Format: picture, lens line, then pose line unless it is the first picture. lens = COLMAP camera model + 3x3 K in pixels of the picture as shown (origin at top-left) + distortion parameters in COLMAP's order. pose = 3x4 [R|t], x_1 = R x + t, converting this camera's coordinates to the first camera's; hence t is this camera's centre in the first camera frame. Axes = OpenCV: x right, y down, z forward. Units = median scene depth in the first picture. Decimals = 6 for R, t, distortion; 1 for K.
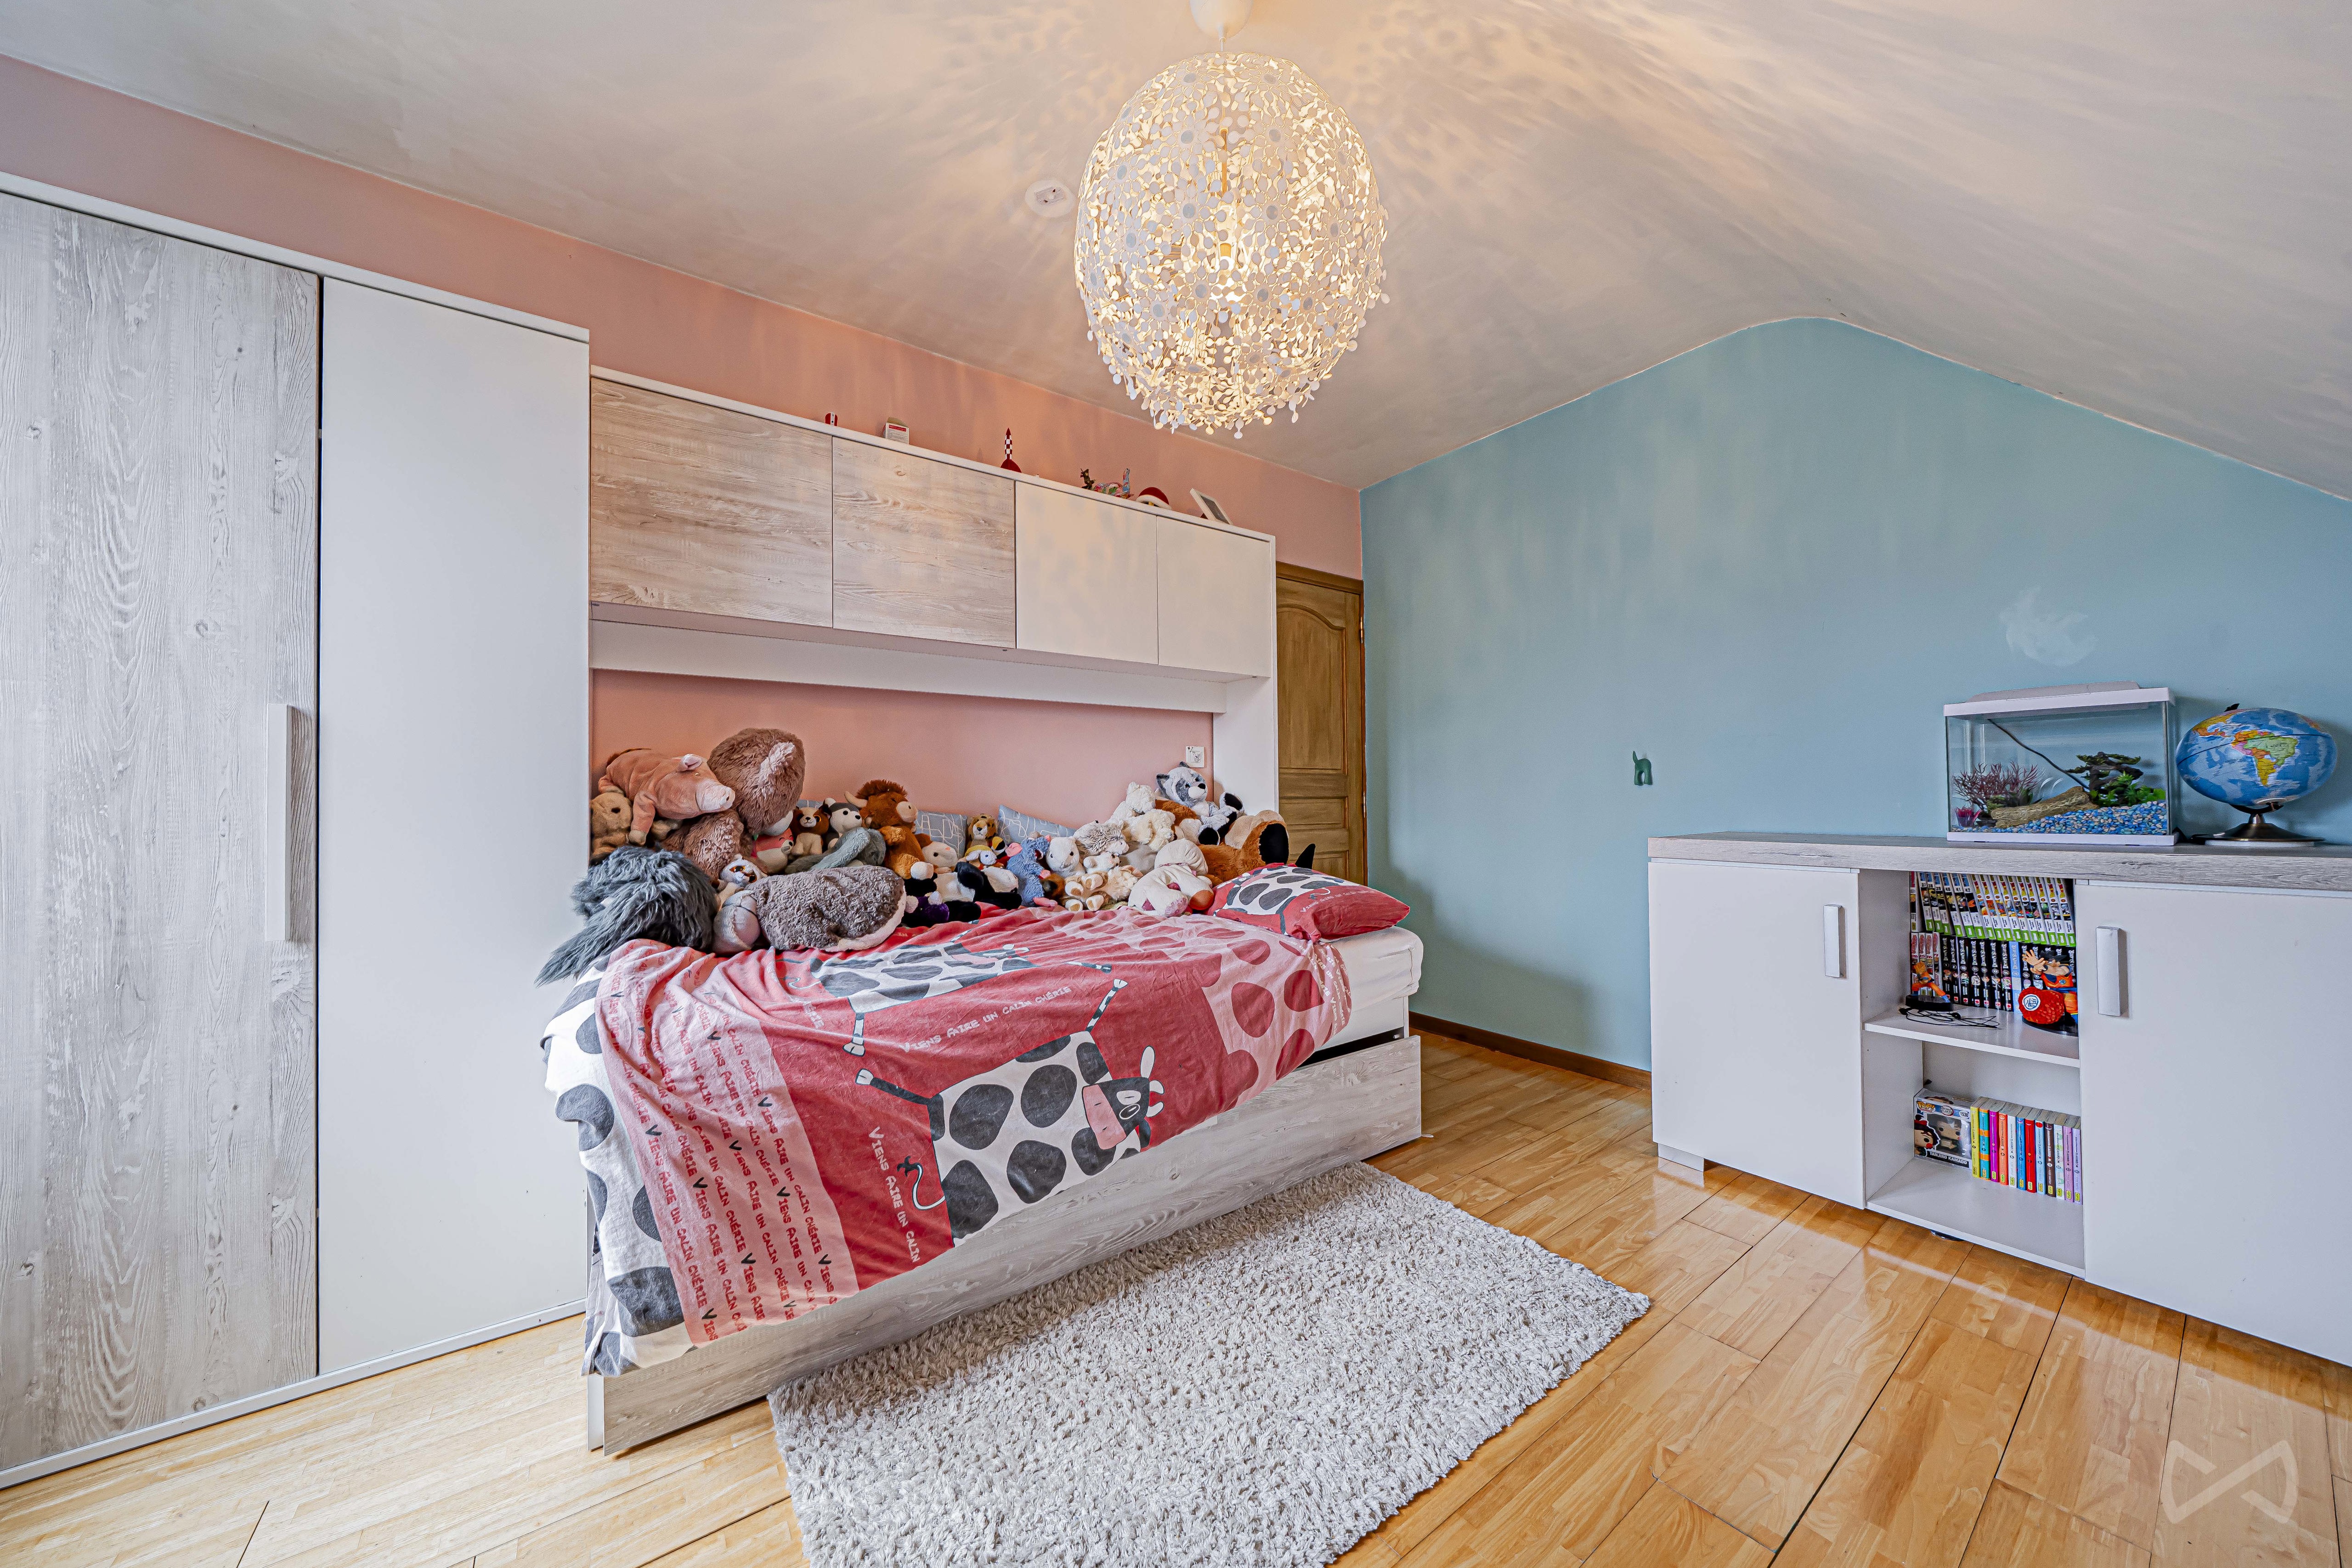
lens RADIAL K [[829.4, 0, 1155.2], [0, 829.4, 803.9], [0, 0, 1]] dist [-0.007305, -0.000003]
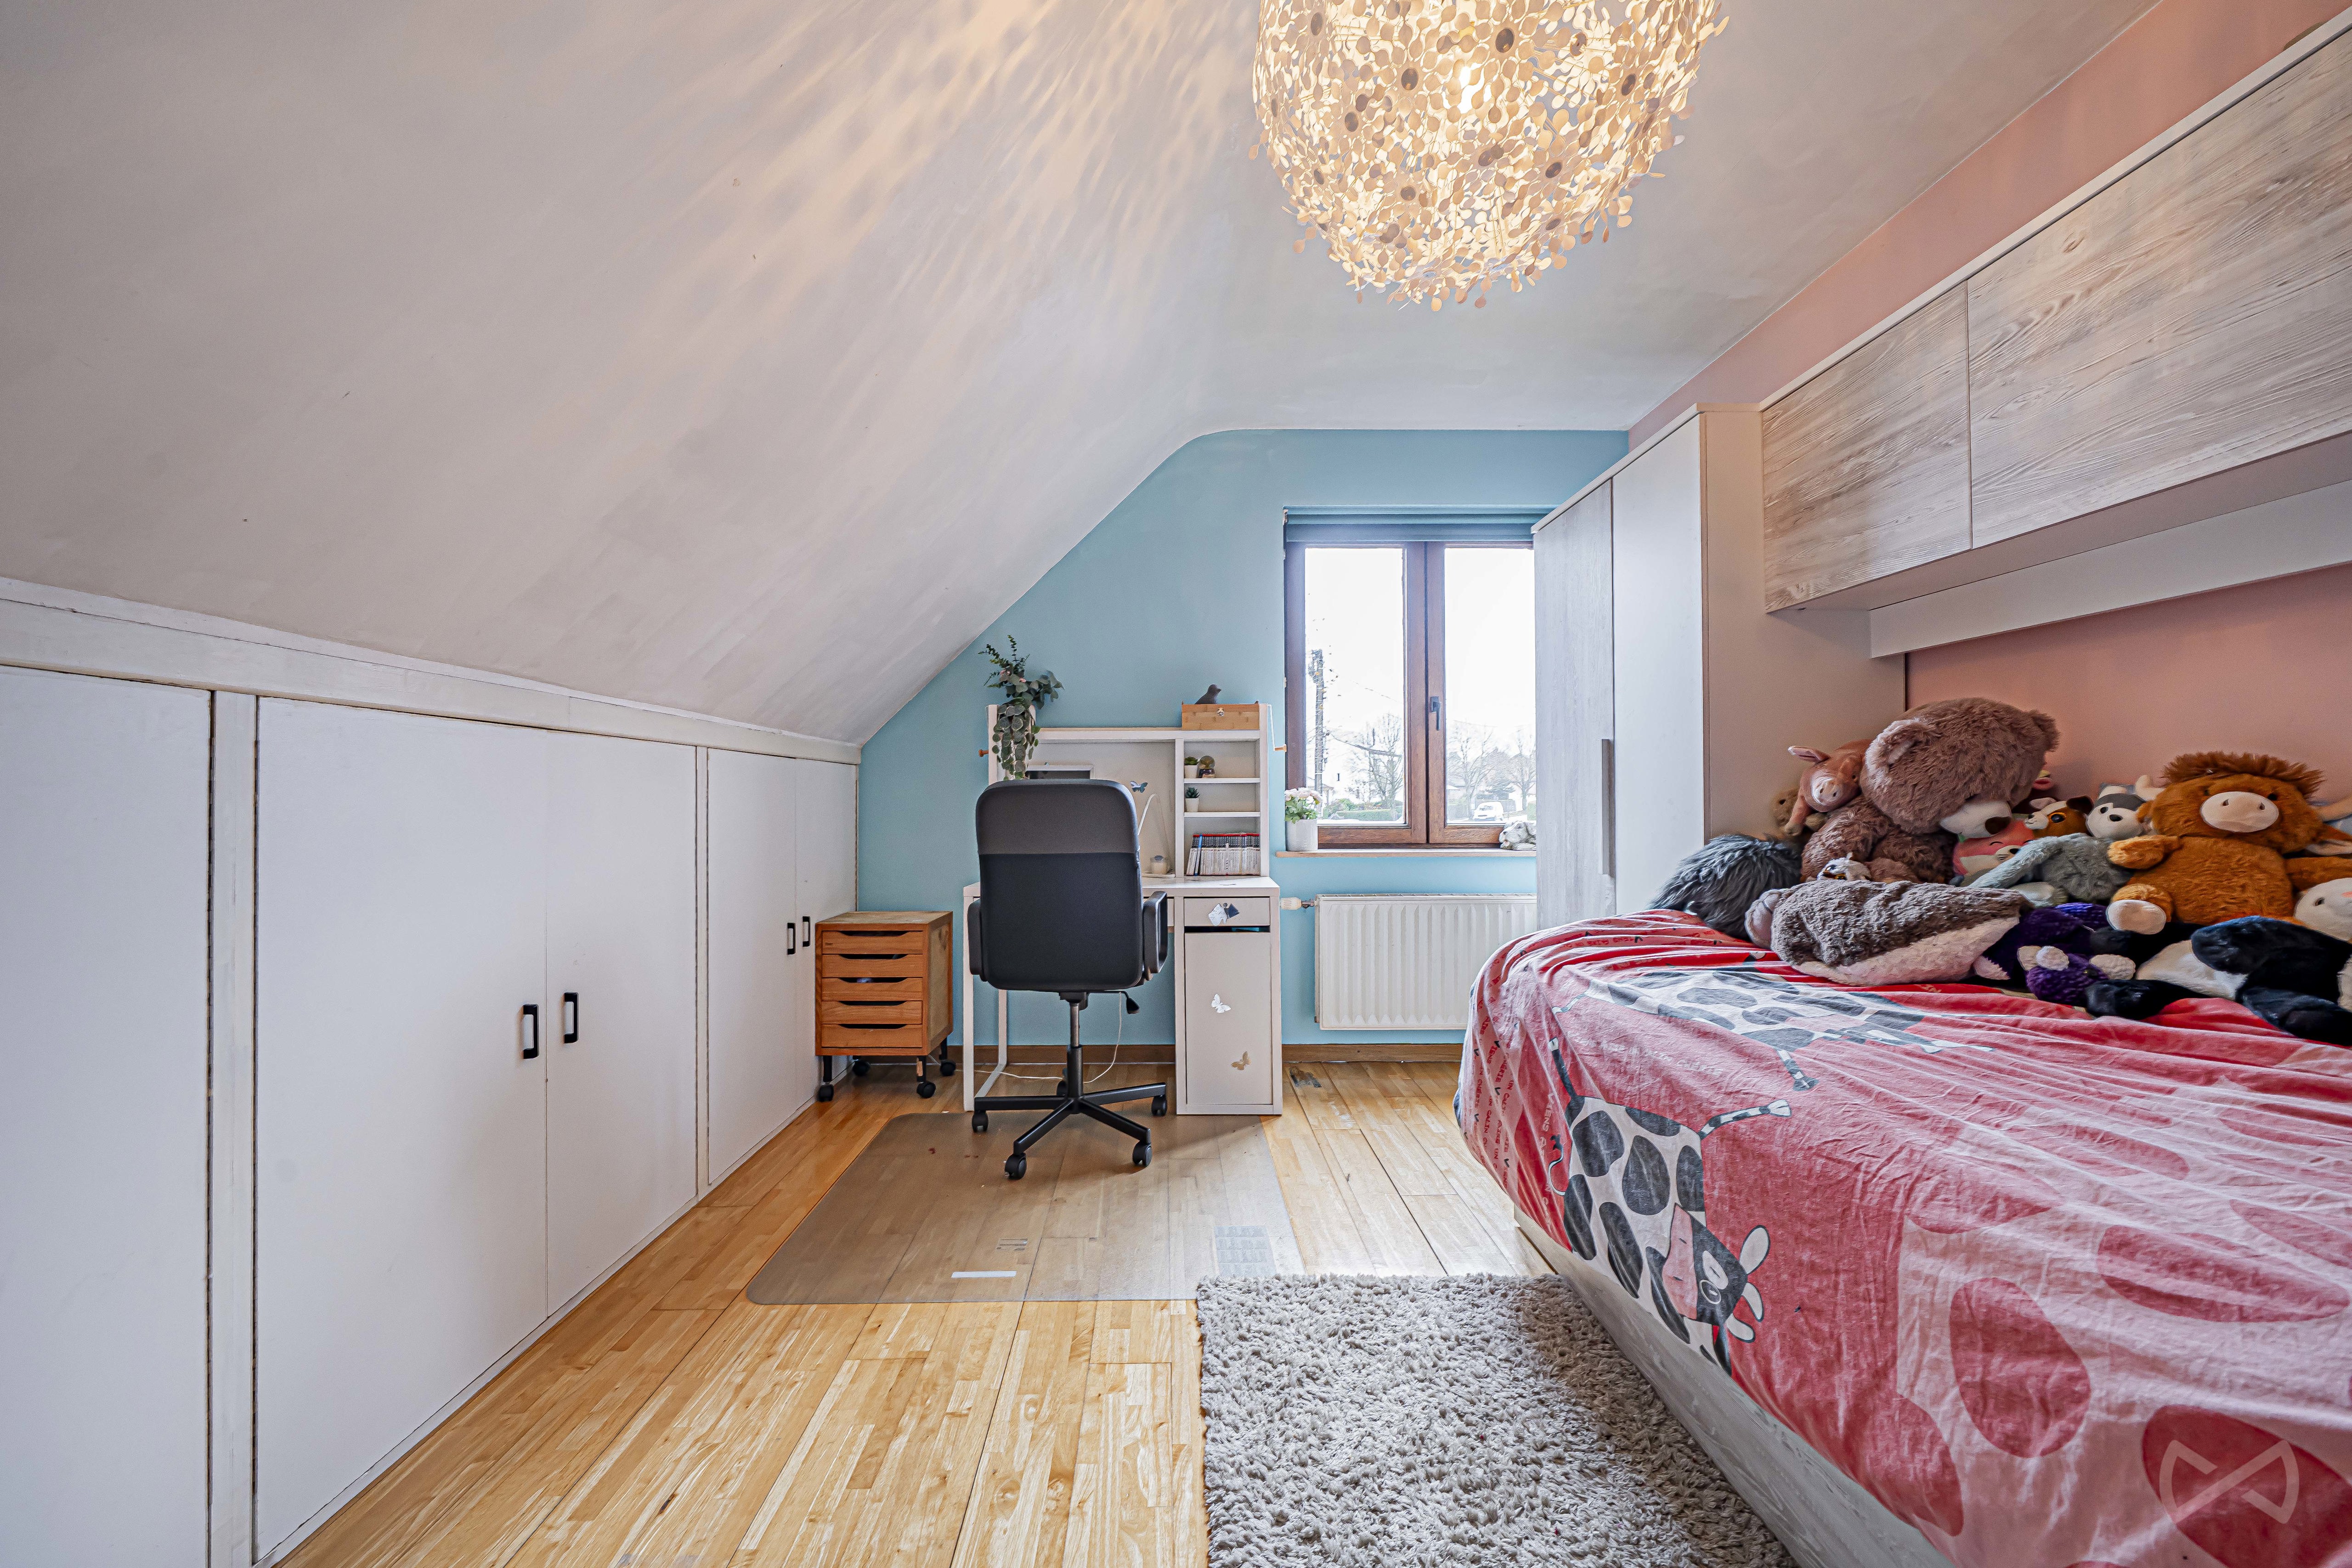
lens RADIAL K [[829.5, 0, 1155.2], [0, 829.5, 803.9], [0, 0, 1]] dist [-0.007305, -0.000003]
pose [[-0.609359, 0.014588, -0.792760, 0.715716], [0.007916, 0.999893, 0.012315, -0.010010], [0.792855, 0.001229, -0.609409, 1.046017]]
